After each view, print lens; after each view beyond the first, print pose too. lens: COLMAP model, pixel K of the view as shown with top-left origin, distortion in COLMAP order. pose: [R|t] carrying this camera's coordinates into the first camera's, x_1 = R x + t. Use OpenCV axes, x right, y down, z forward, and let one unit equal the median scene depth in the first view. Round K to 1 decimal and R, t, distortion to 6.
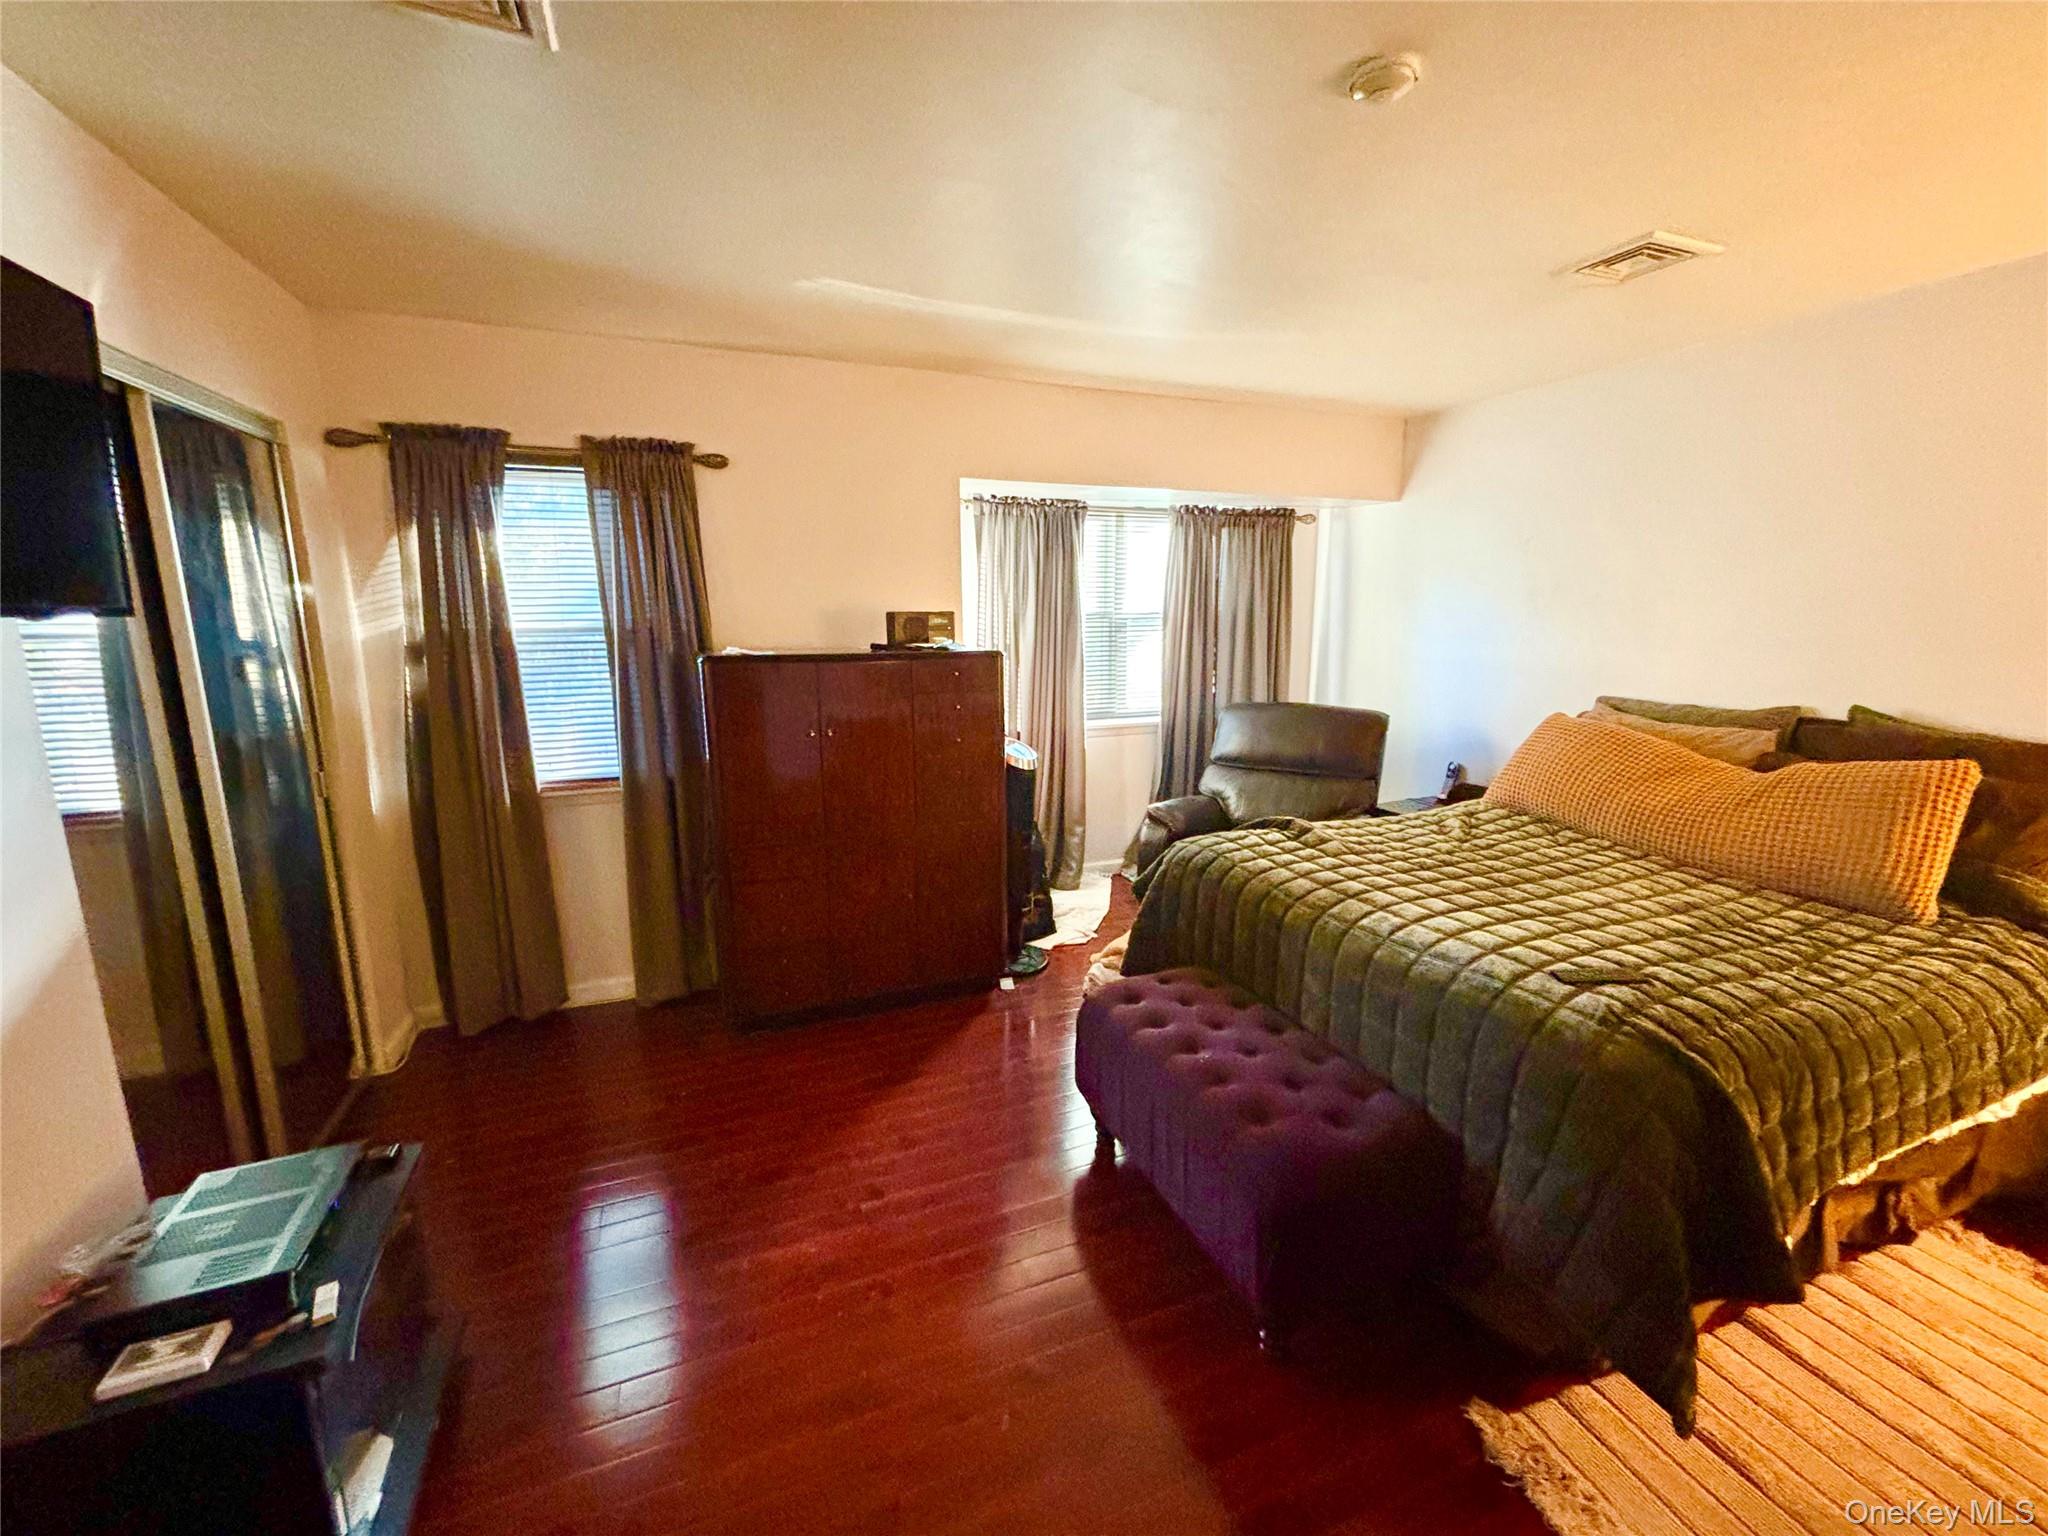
lens RADIAL K [[812.6, 0, 1024.0], [0, 812.6, 768.0], [0, 0, 1]] dist [-0.006518, -0.000230]
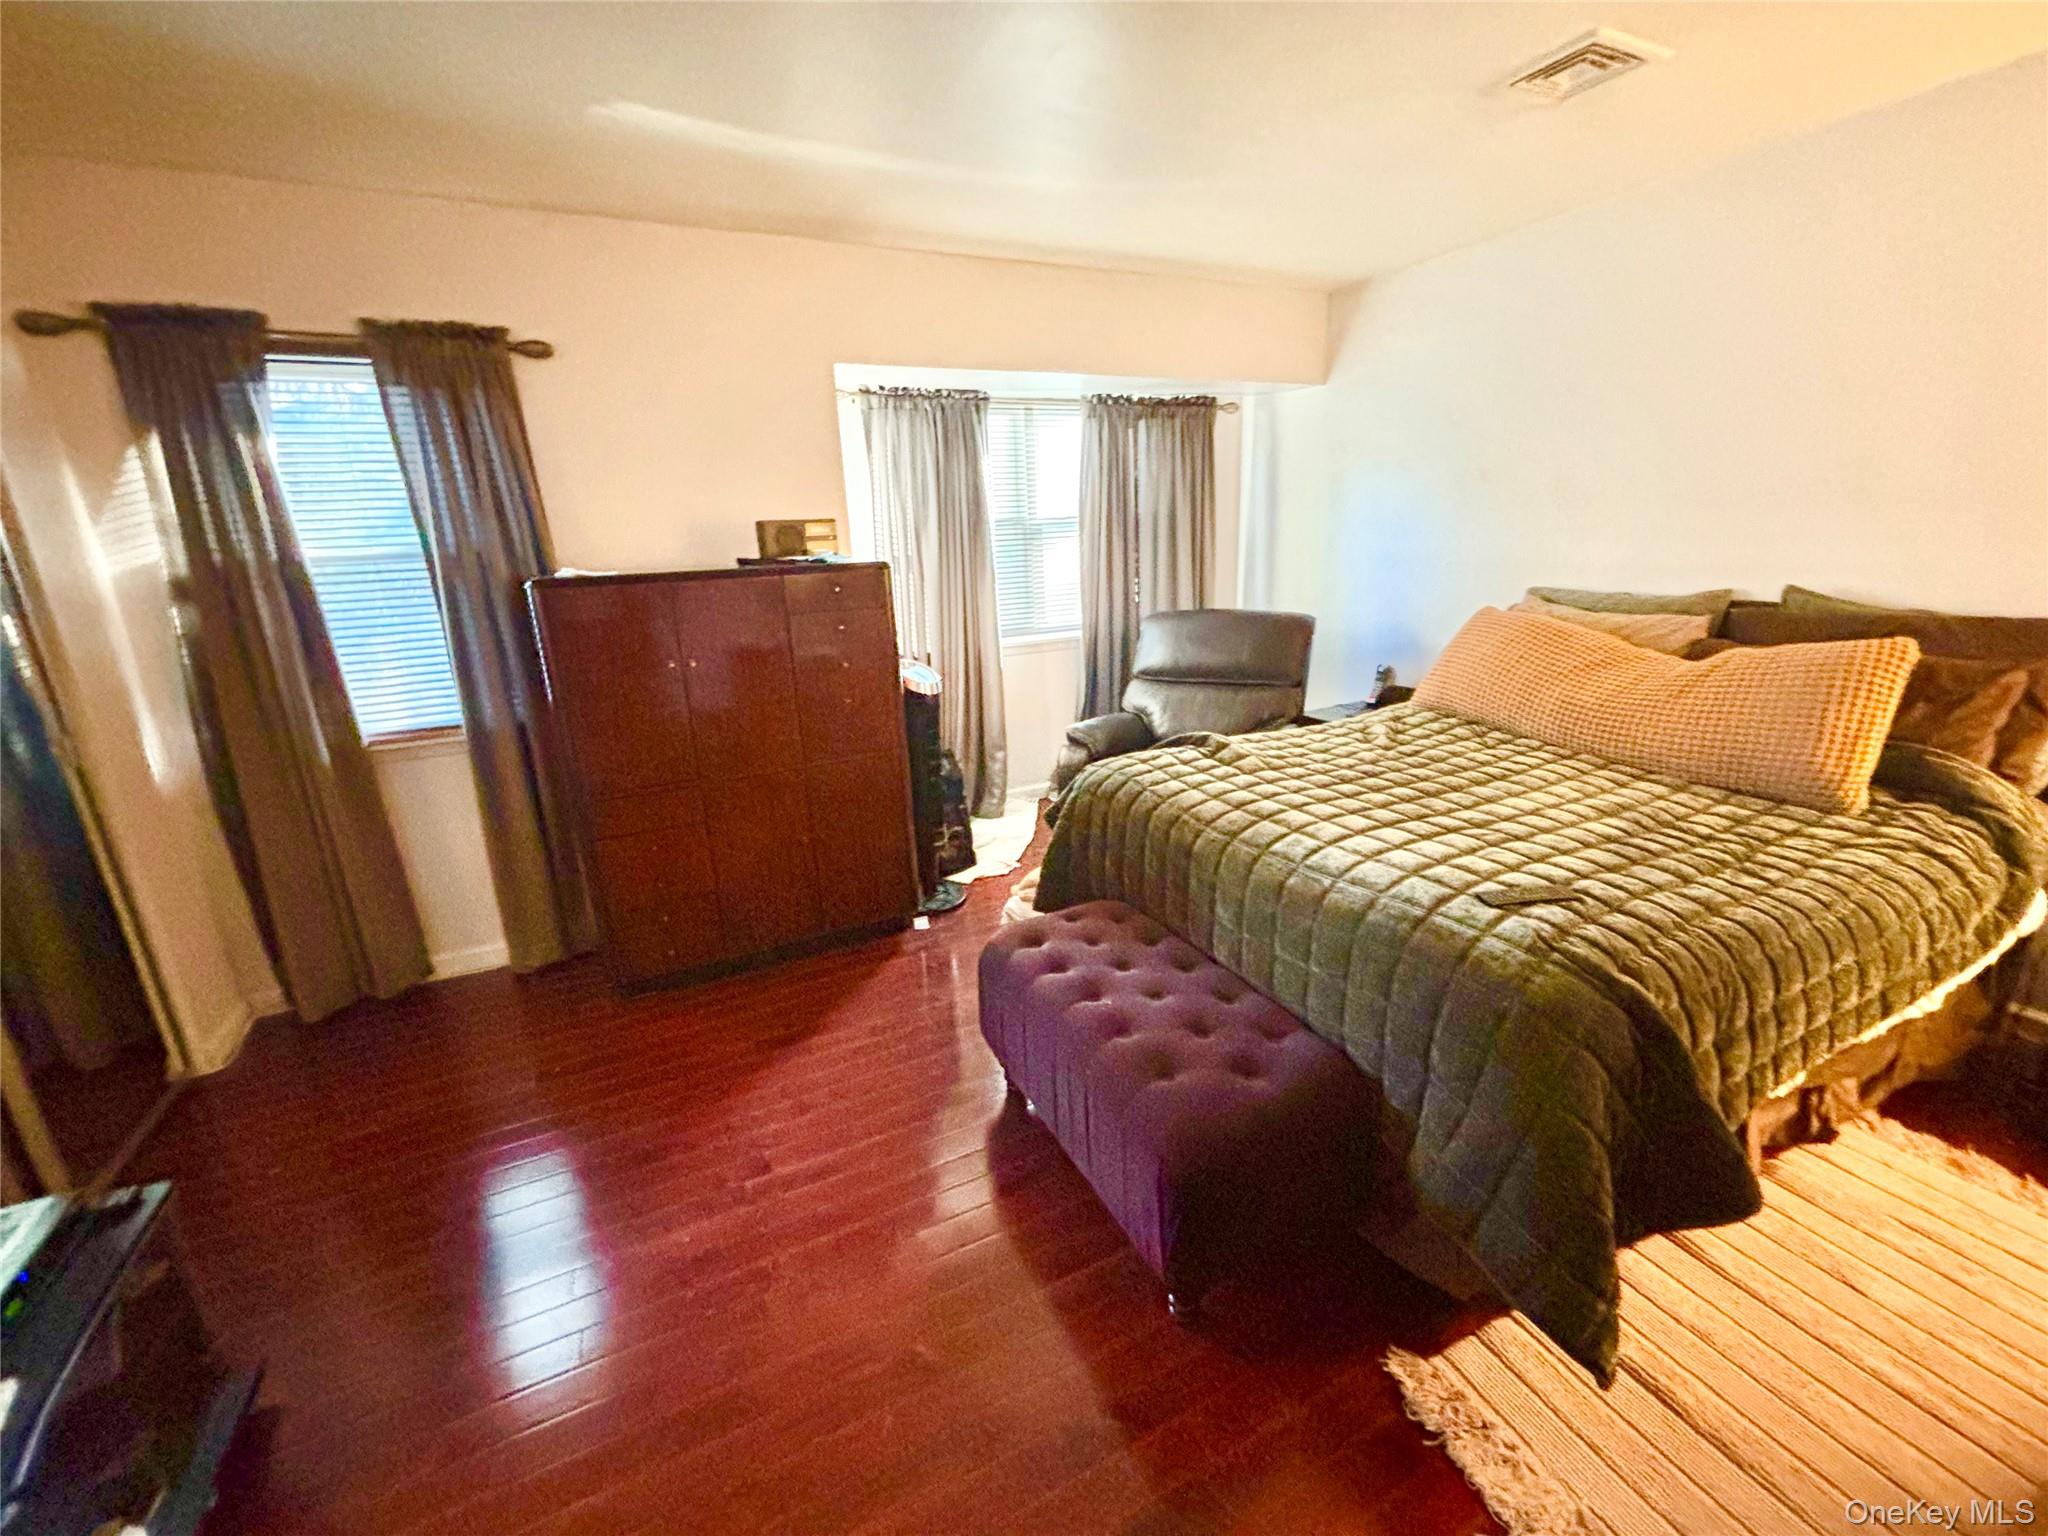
lens RADIAL K [[819.3, 0, 1024.0], [0, 819.3, 768.0], [0, 0, 1]] dist [-0.018857, 0.005994]
pose [[0.996684, -0.052879, 0.061849, 0.067116], [0.046710, 0.994163, 0.097248, 0.001325], [-0.066631, -0.094037, 0.993337, 0.097521]]
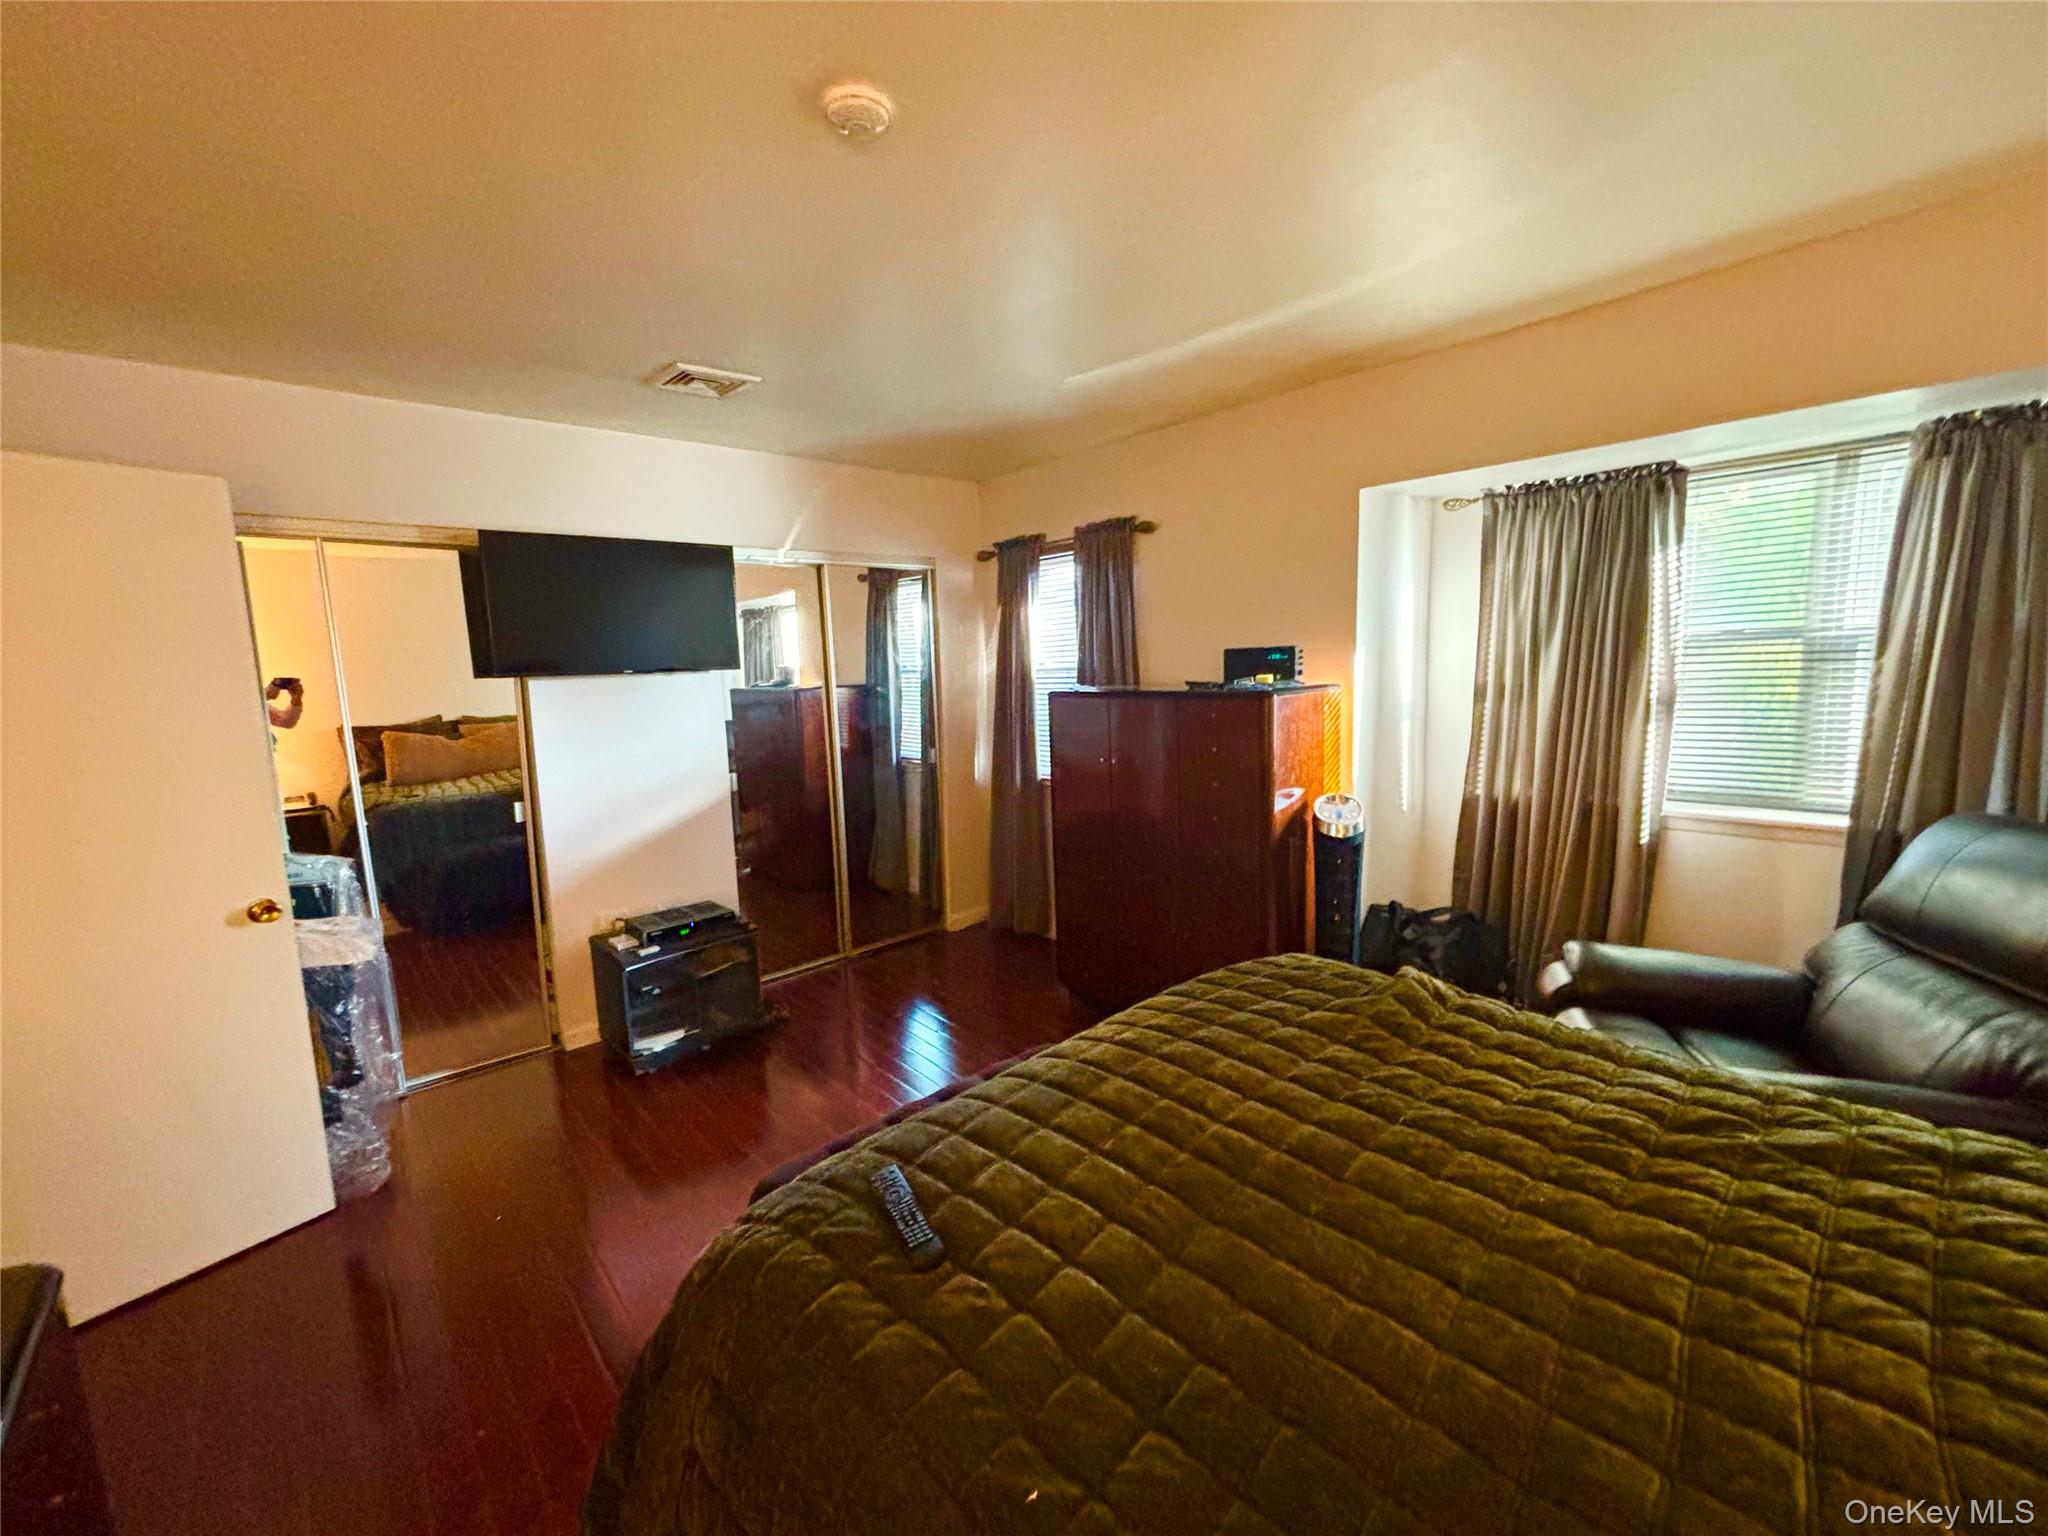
lens RADIAL K [[812.6, 0, 1024.0], [0, 812.6, 768.0], [0, 0, 1]] dist [-0.006518, -0.000230]
pose [[0.354753, 0.116217, -0.927709, 0.874667], [-0.136346, 0.988067, 0.071640, -0.110728], [0.924965, 0.101075, 0.366366, 0.535300]]
